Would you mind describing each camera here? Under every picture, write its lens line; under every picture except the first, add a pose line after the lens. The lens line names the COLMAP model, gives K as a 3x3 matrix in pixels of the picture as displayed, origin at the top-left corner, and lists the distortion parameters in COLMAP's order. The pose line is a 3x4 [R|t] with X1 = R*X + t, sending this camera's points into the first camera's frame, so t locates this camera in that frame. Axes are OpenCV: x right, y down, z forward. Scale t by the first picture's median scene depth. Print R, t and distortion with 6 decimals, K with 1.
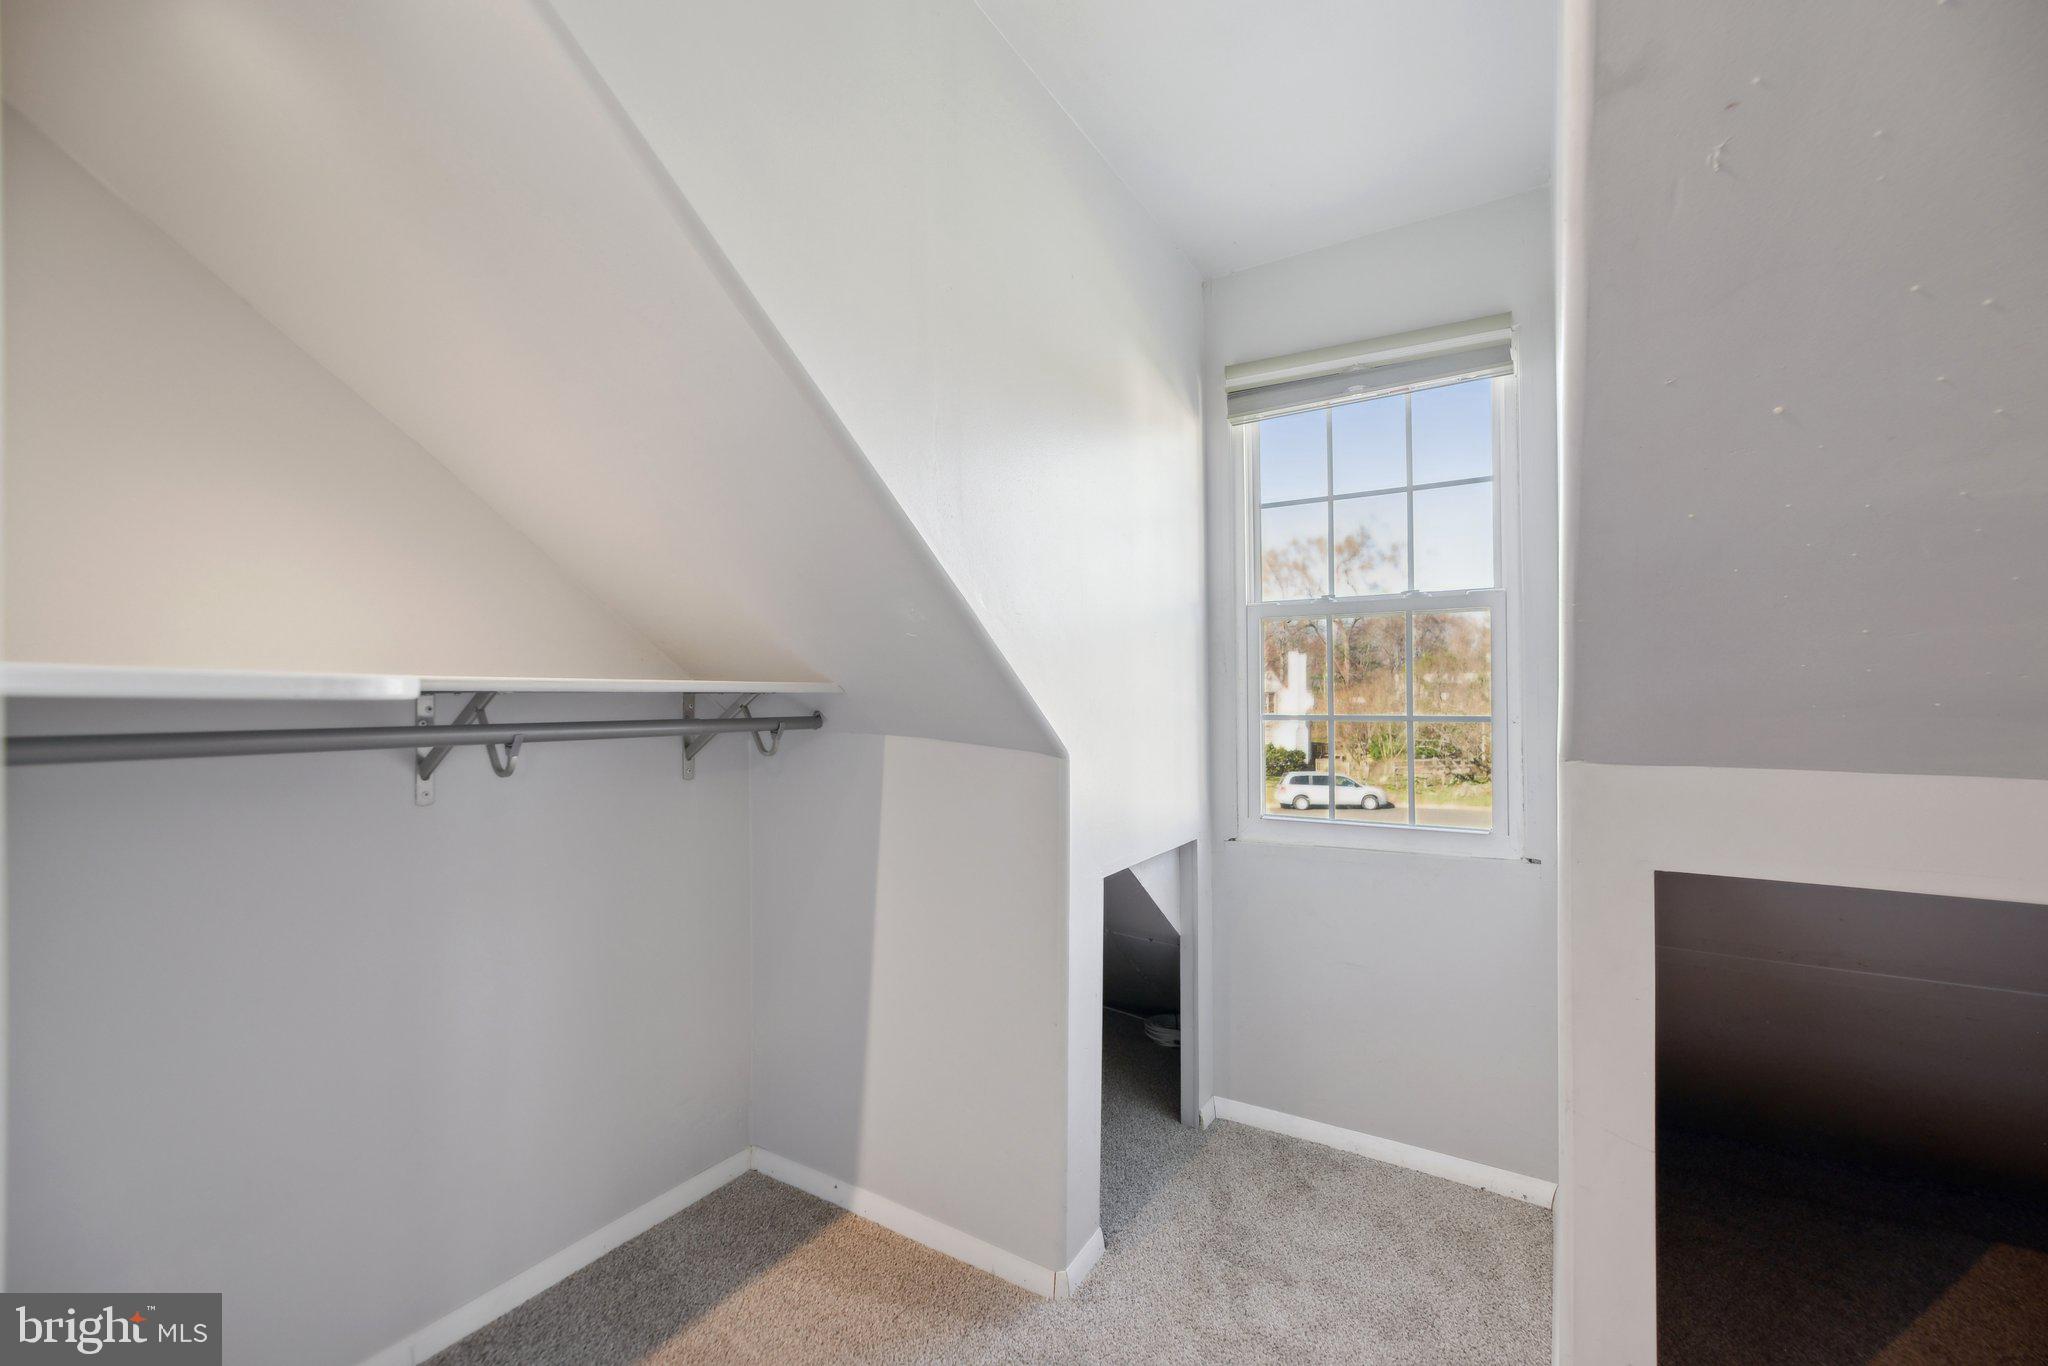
lens RADIAL K [[853.7, 0, 1030.8], [0, 853.7, 686.8], [0, 0, 1]] dist [0.000447, -0.002226]
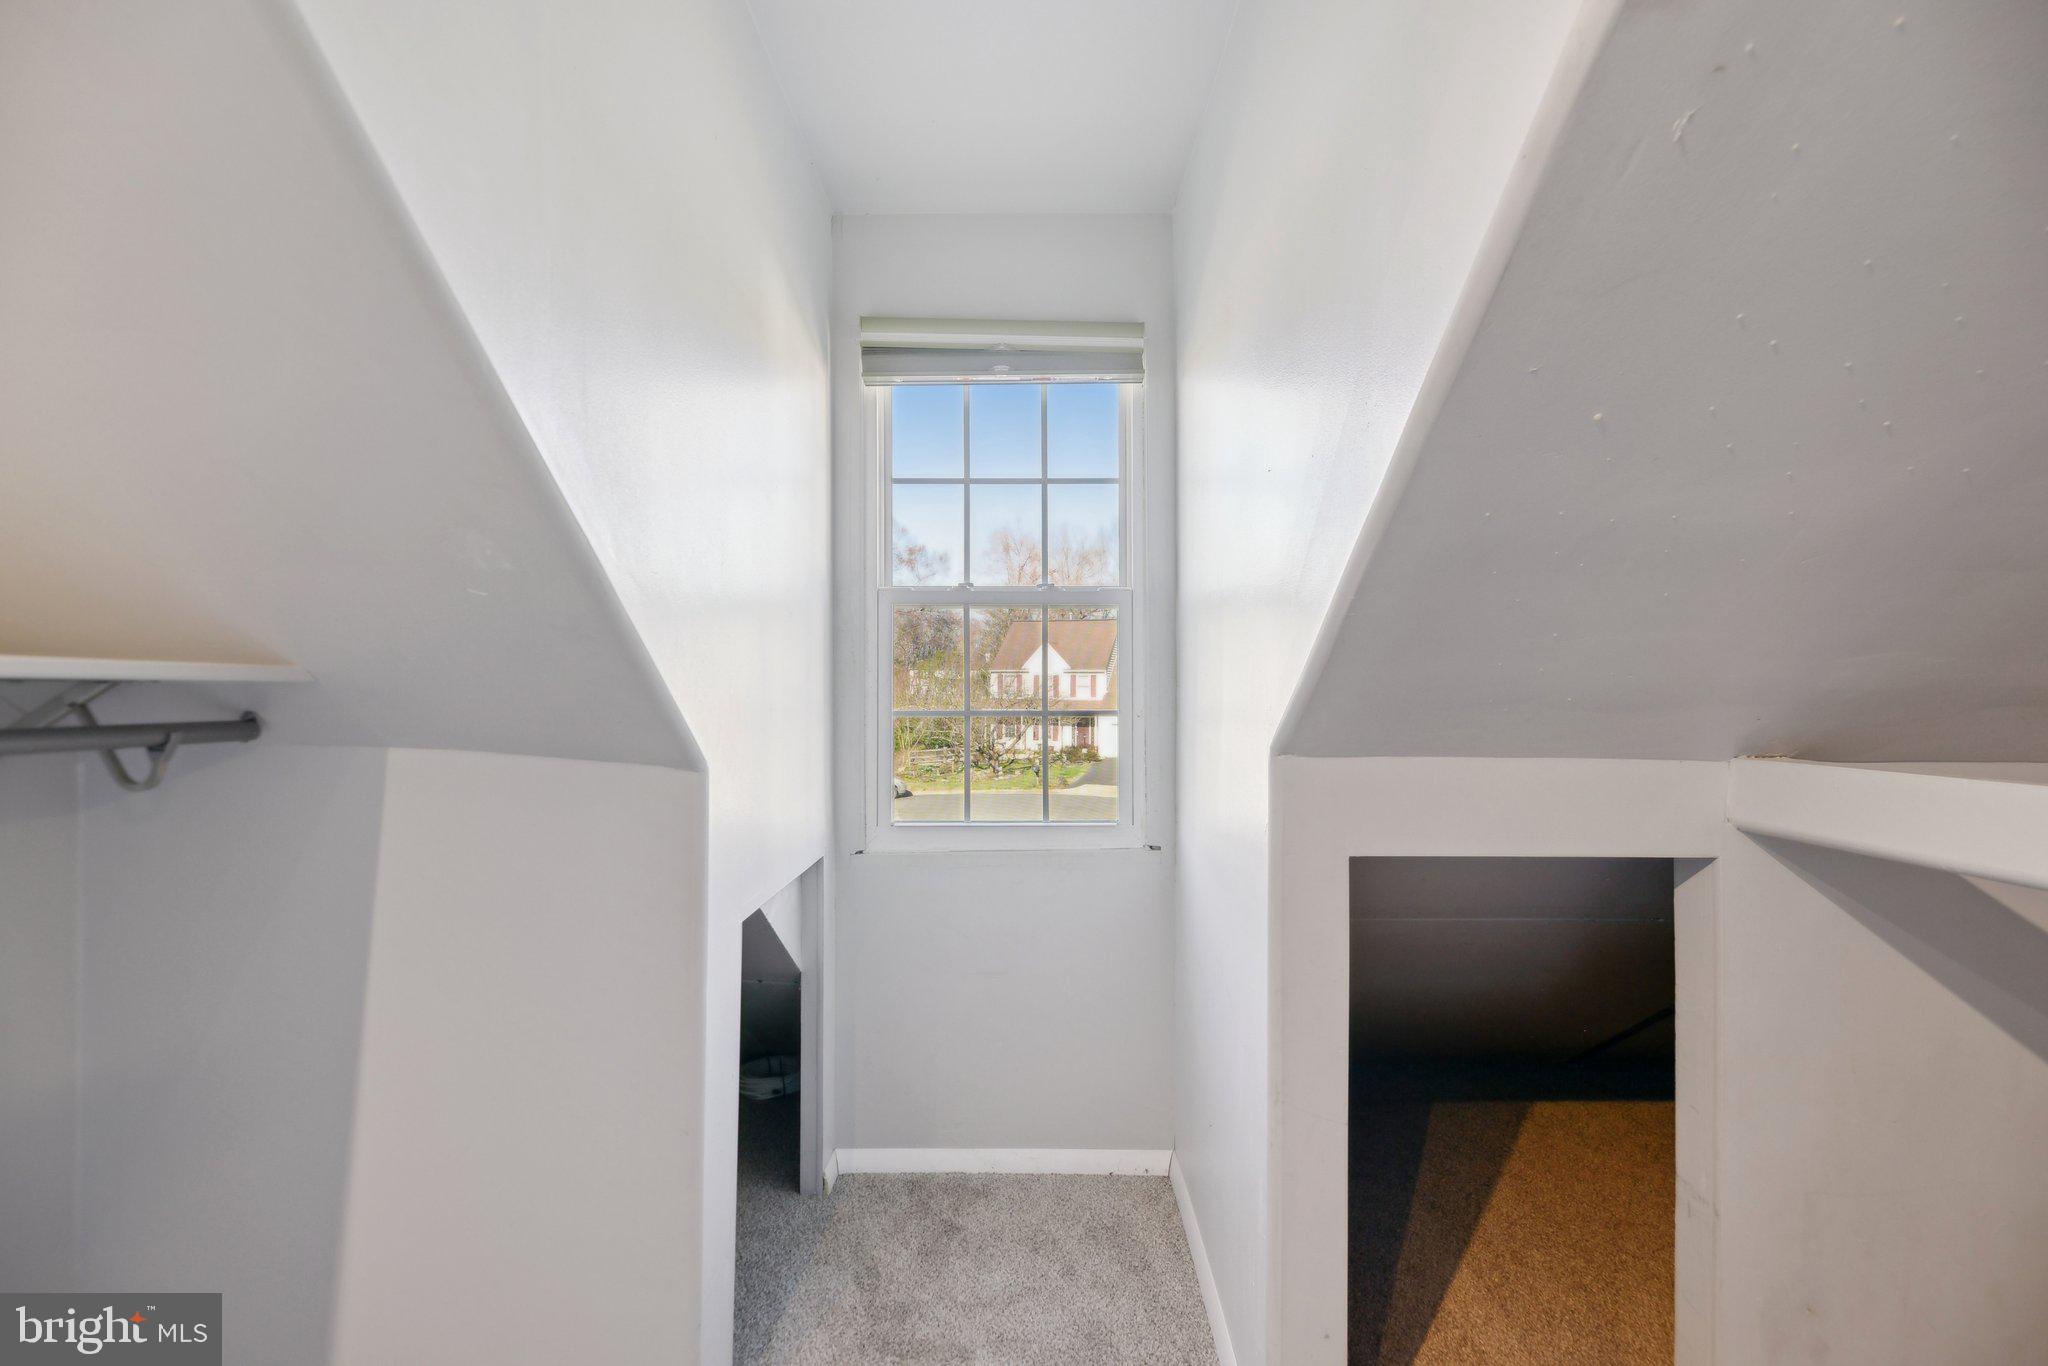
lens RADIAL K [[853.7, 0, 1038.1], [0, 853.7, 675.0], [0, 0, 1]] dist [0.000447, -0.002226]
pose [[0.846188, 0.012695, 0.532734, -0.090782], [-0.008872, 0.999913, -0.009736, 0.002710], [-0.532811, 0.003512, 0.846227, 0.172257]]
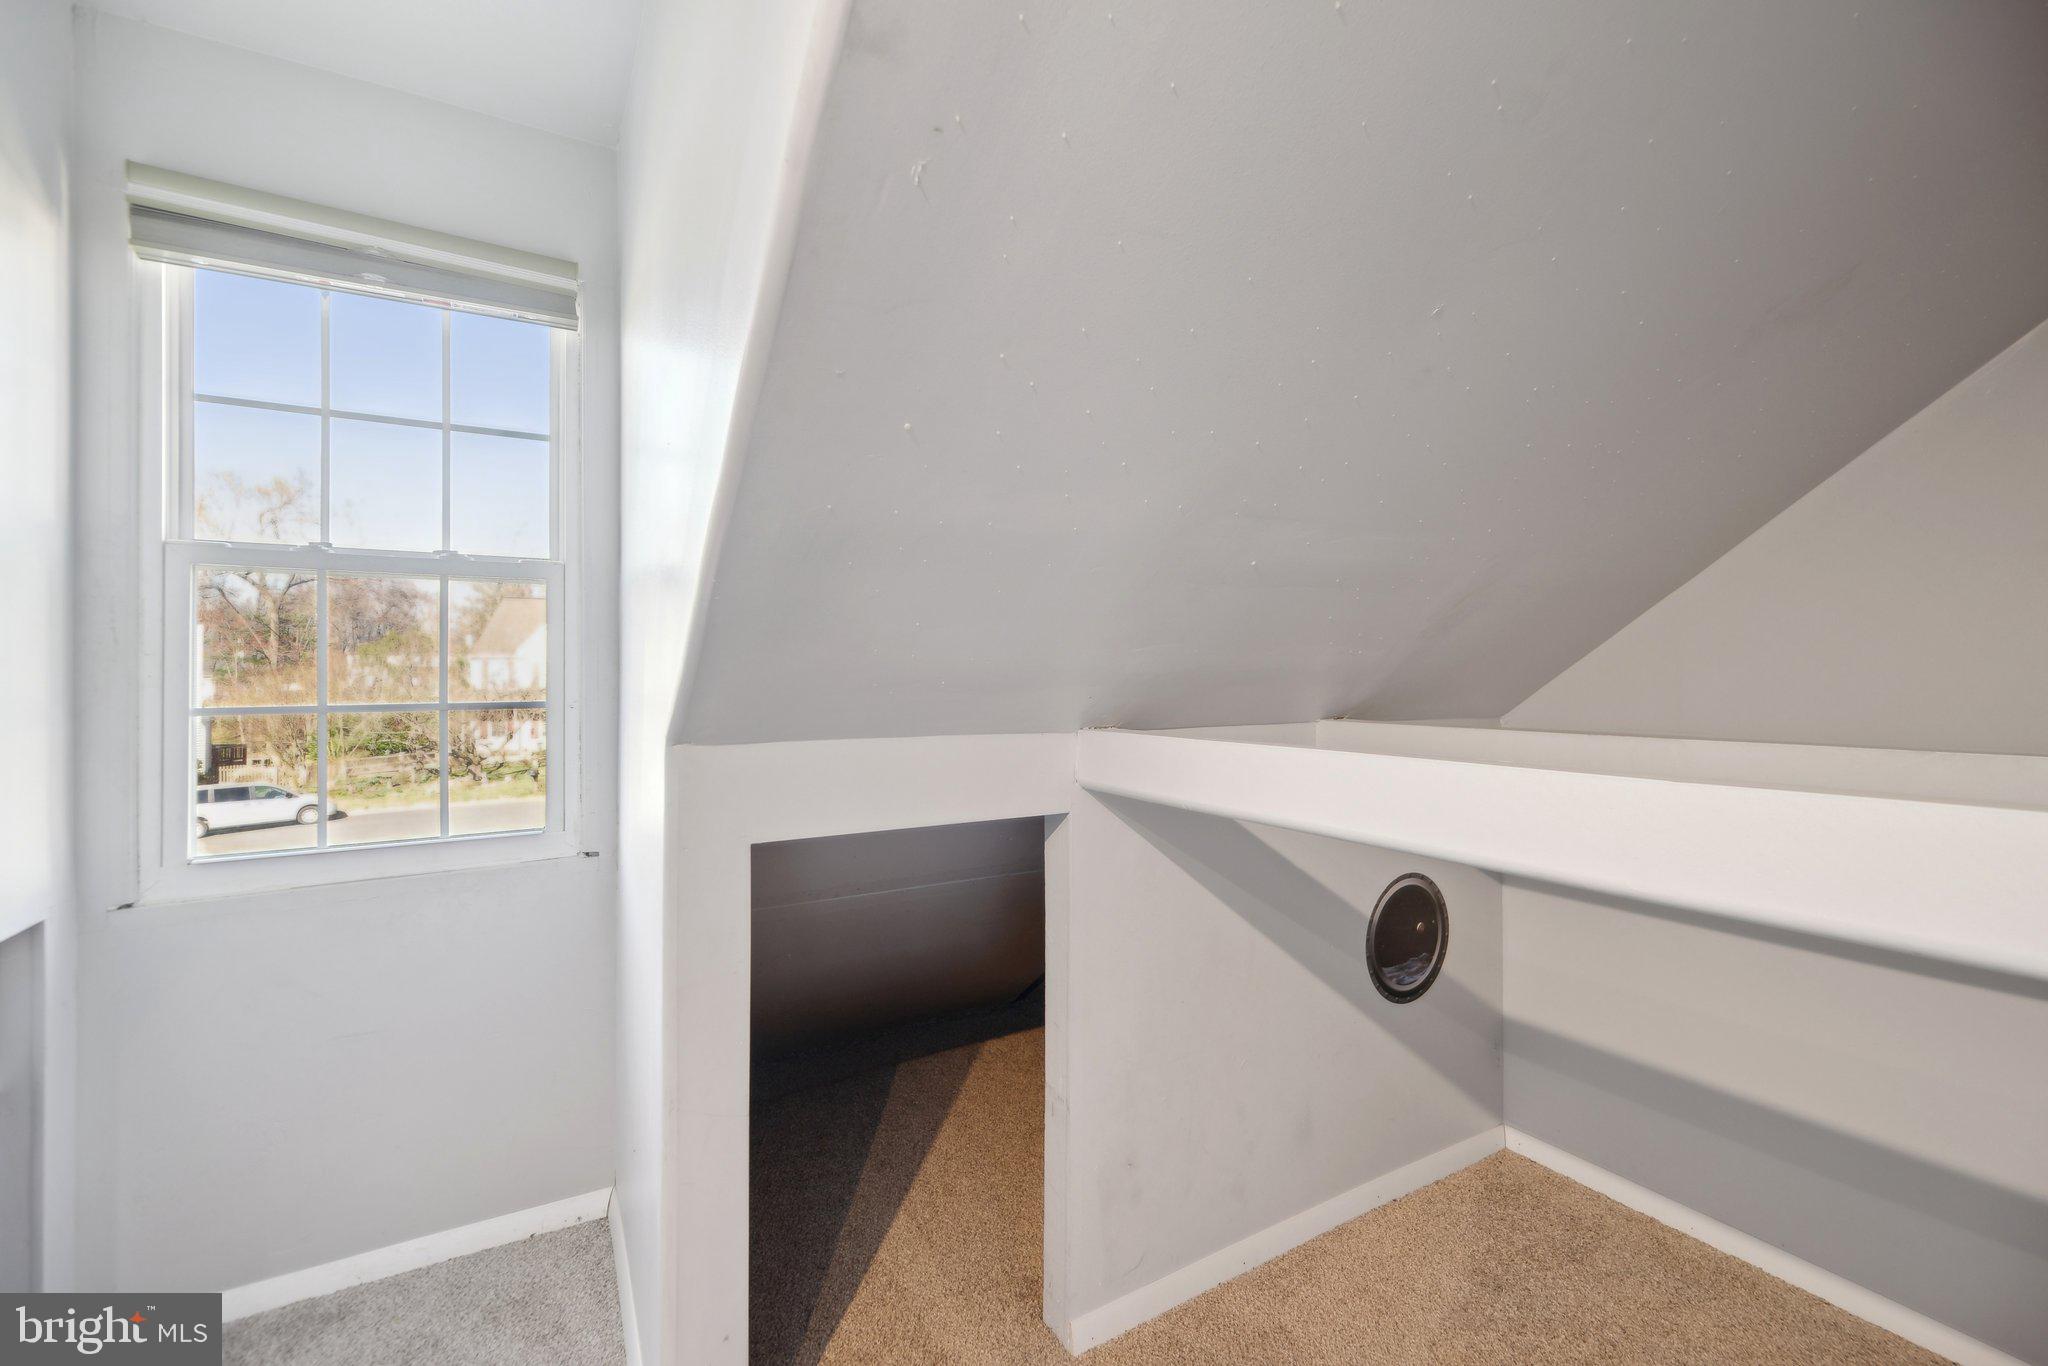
lens RADIAL K [[853.7, 0, 1056.5], [0, 853.7, 663.9], [0, 0, 1]] dist [0.000447, -0.002226]
pose [[0.451072, 0.013369, 0.892387, -0.020811], [-0.005116, 0.999910, -0.012394, 0.003456], [-0.892473, 0.001025, 0.451100, 0.109193]]
